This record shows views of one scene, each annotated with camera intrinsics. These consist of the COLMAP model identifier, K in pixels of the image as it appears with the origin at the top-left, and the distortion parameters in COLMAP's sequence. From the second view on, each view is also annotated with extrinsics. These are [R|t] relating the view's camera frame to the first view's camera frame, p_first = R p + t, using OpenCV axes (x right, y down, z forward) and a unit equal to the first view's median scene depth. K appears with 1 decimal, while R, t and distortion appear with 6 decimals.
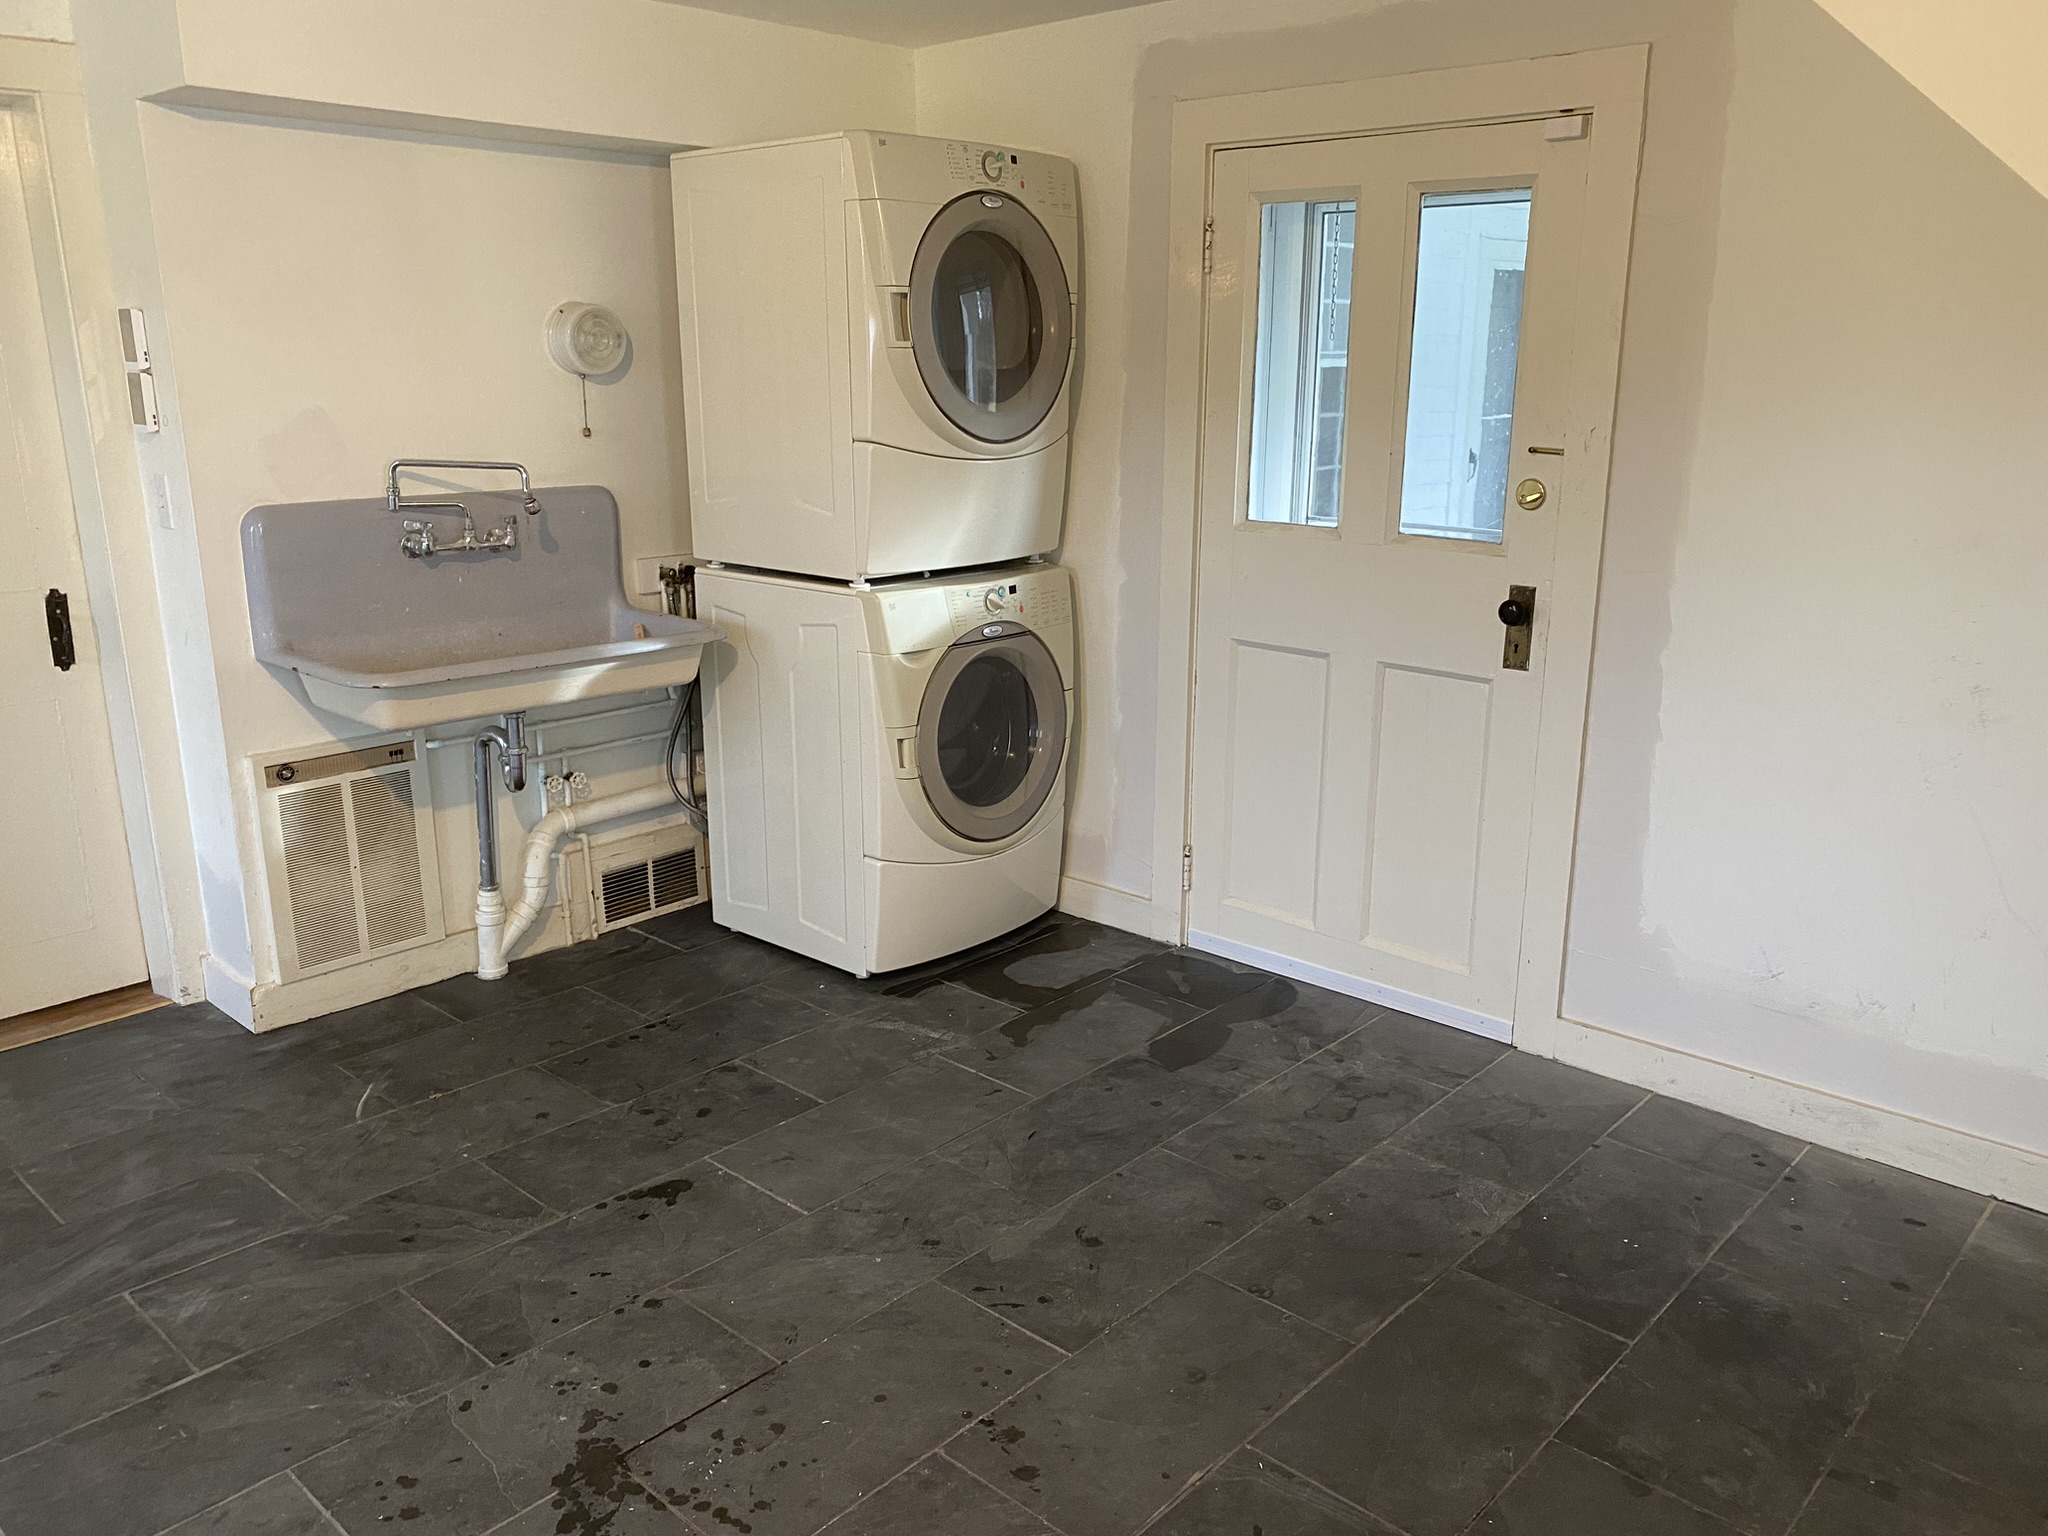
lens RADIAL K [[1541.6, 0, 1024.9], [0, 1541.6, 757.4], [0, 0, 1]] dist [0.052655, -0.066126]
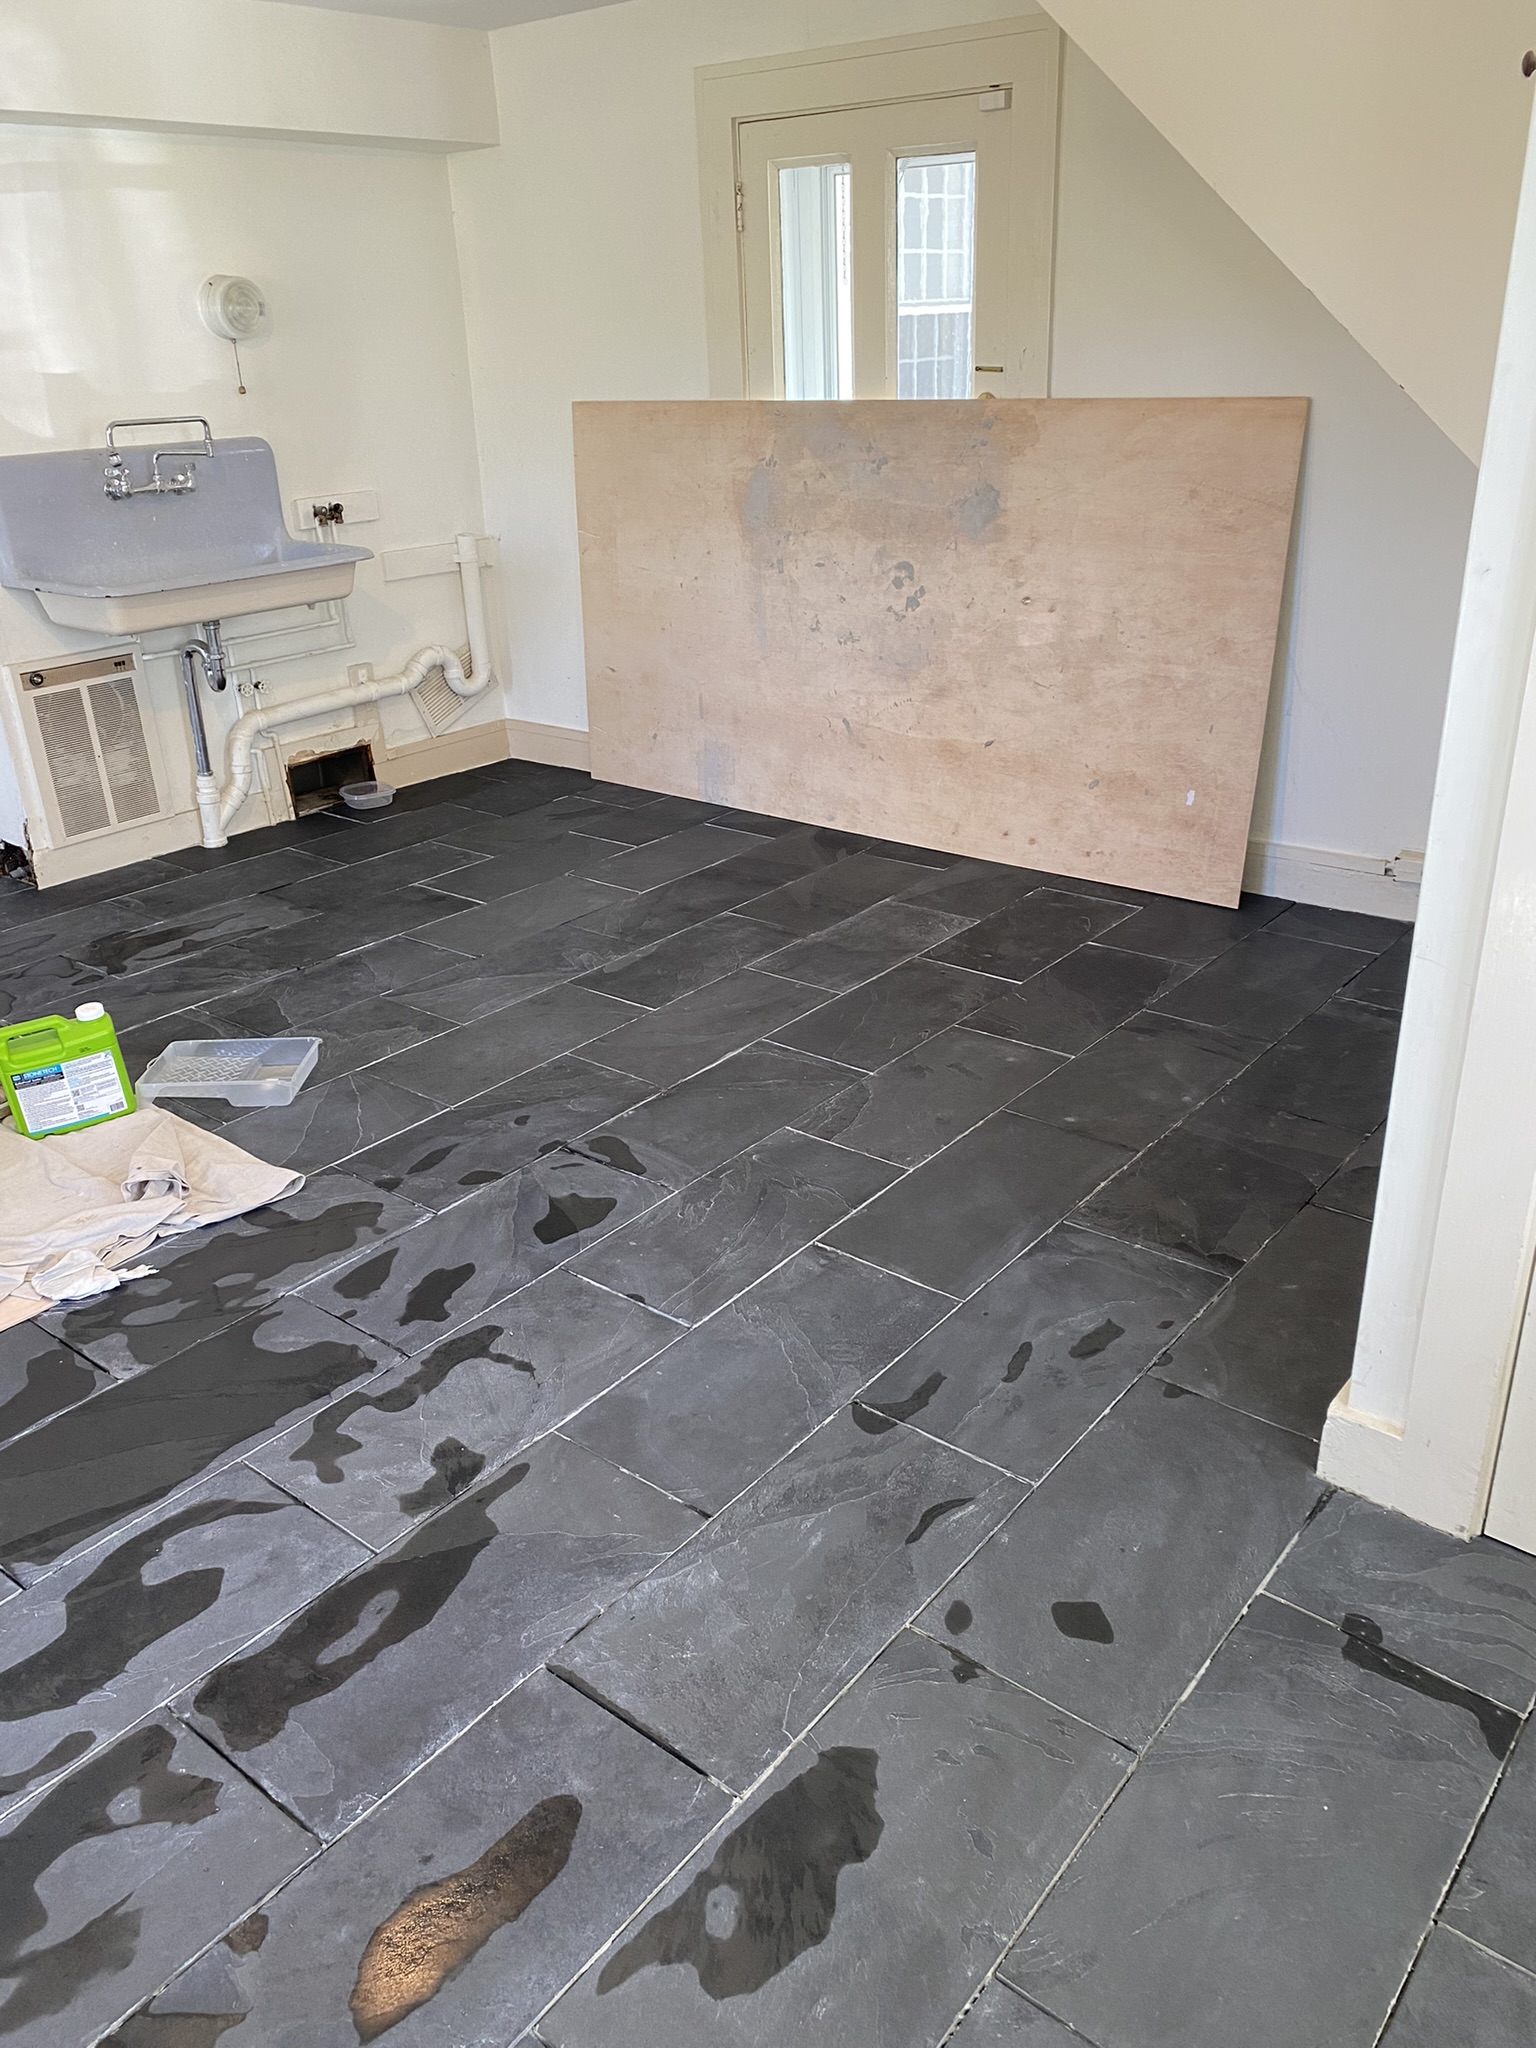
lens RADIAL K [[1541.6, 0, 774.3], [0, 1541.6, 1020.4], [0, 0, 1]] dist [0.052655, -0.066126]
pose [[0.997419, -0.059201, 0.040629, 0.058213], [0.051448, 0.983974, 0.170728, 0.096347], [-0.050085, -0.168197, 0.984480, -0.326572]]
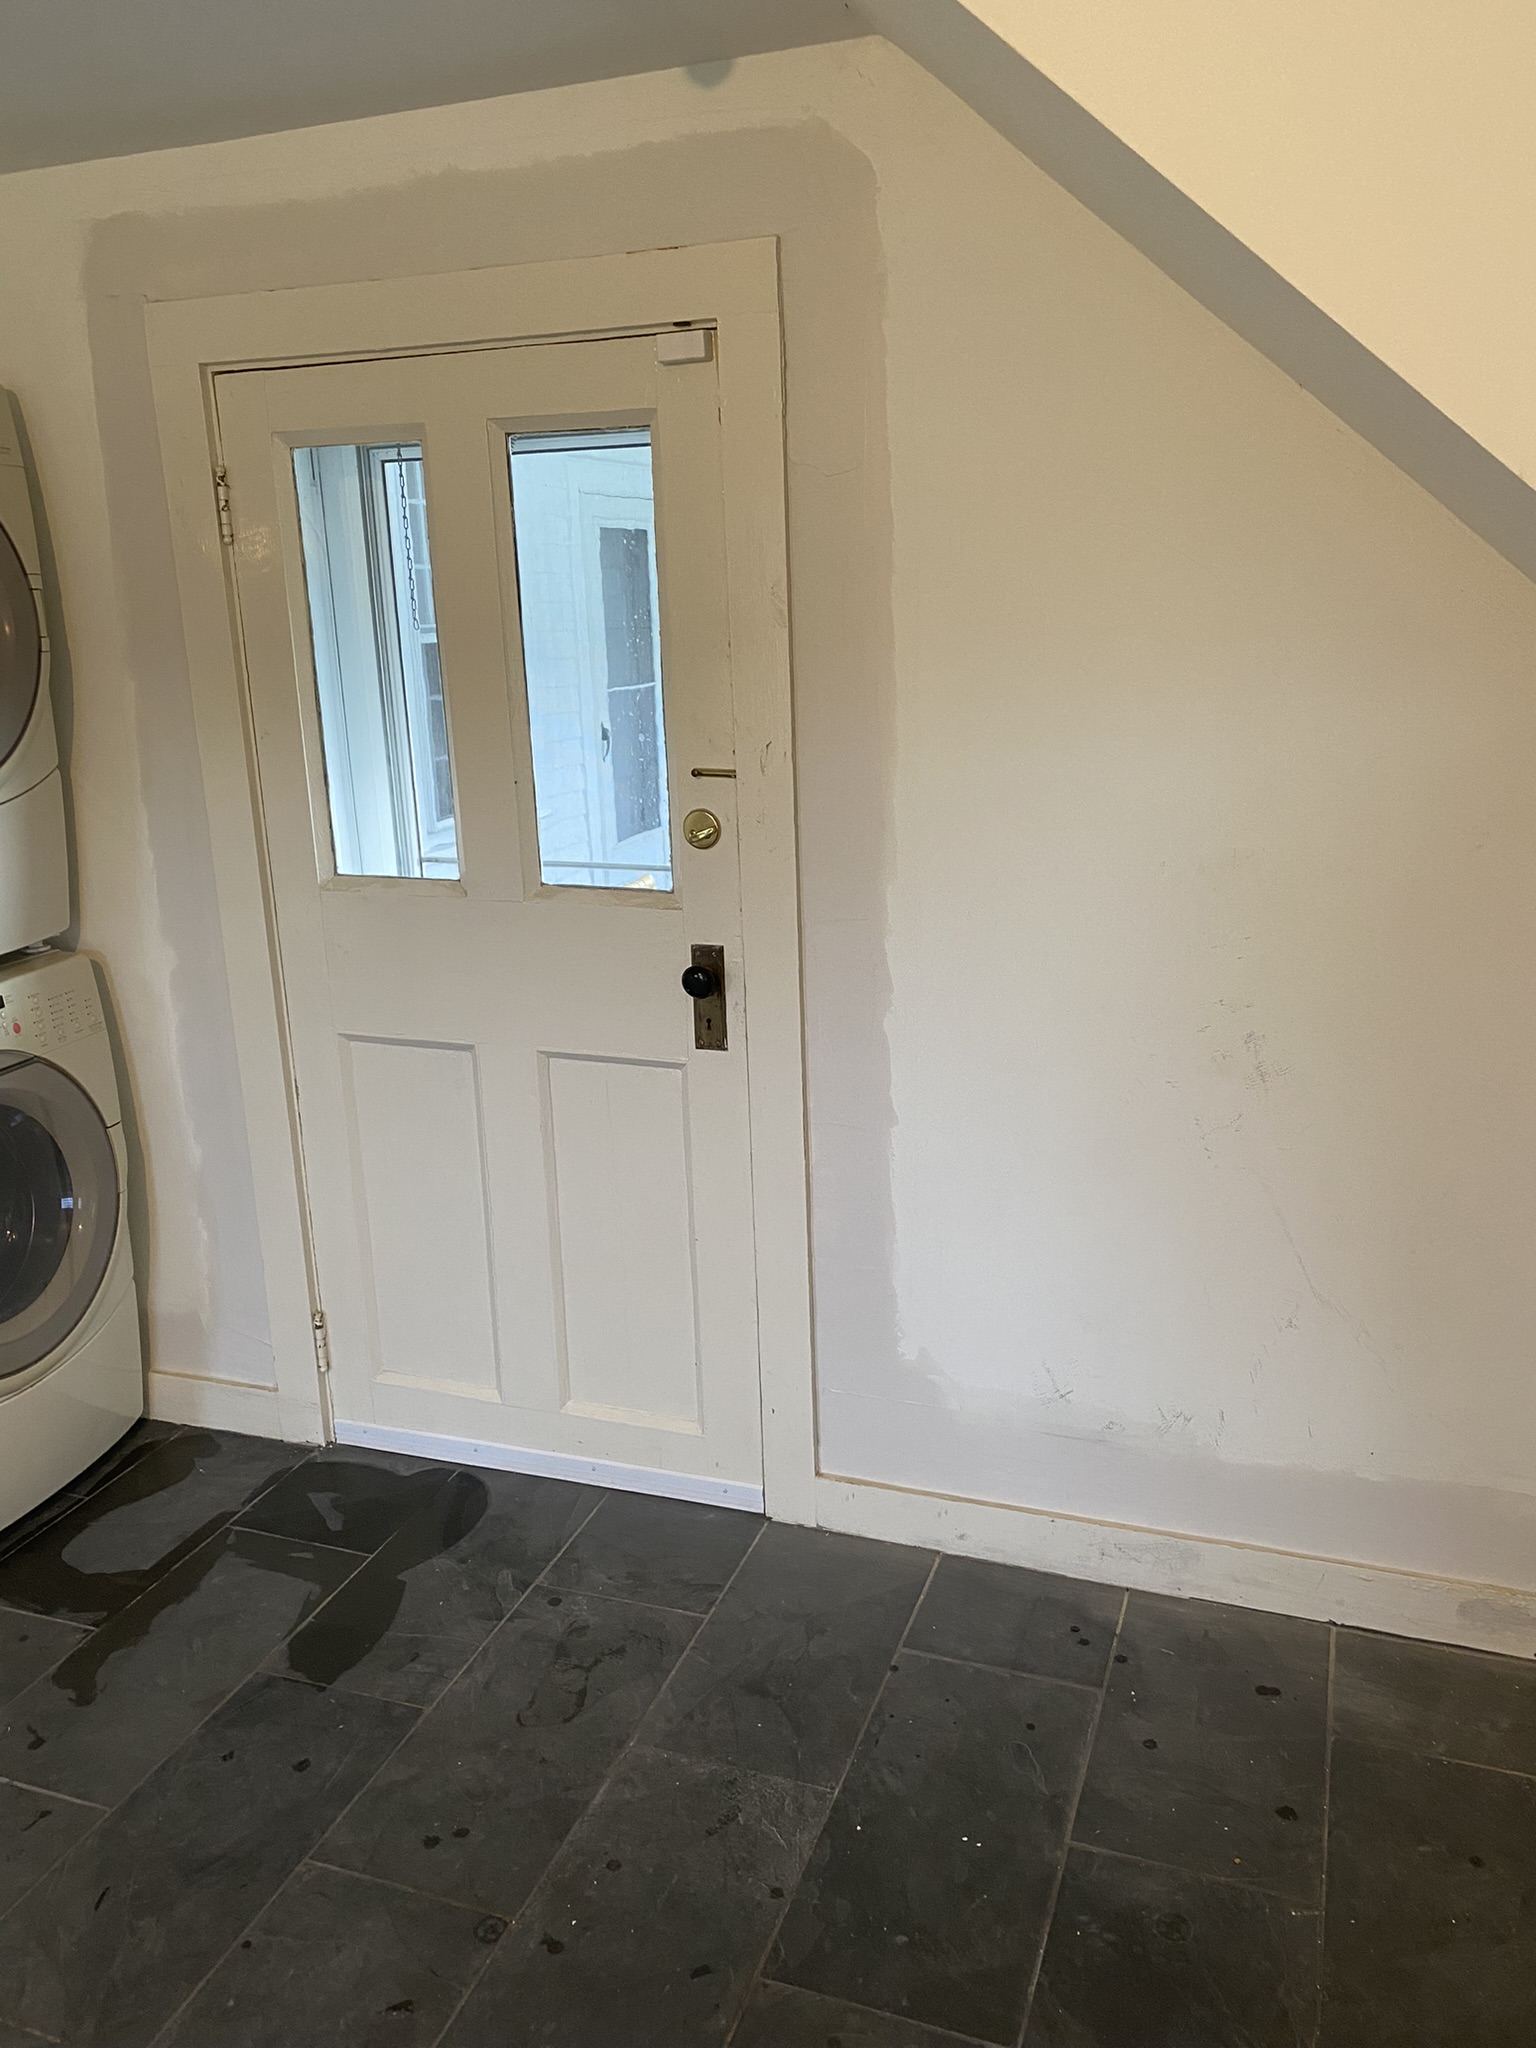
lens RADIAL K [[1541.6, 0, 780.2], [0, 1541.6, 1001.8], [0, 0, 1]] dist [0.052655, -0.066126]
pose [[0.922305, -0.126691, 0.365106, 0.064882], [0.130084, 0.991383, 0.015398, -0.081698], [-0.363911, 0.033293, 0.930839, 0.249803]]
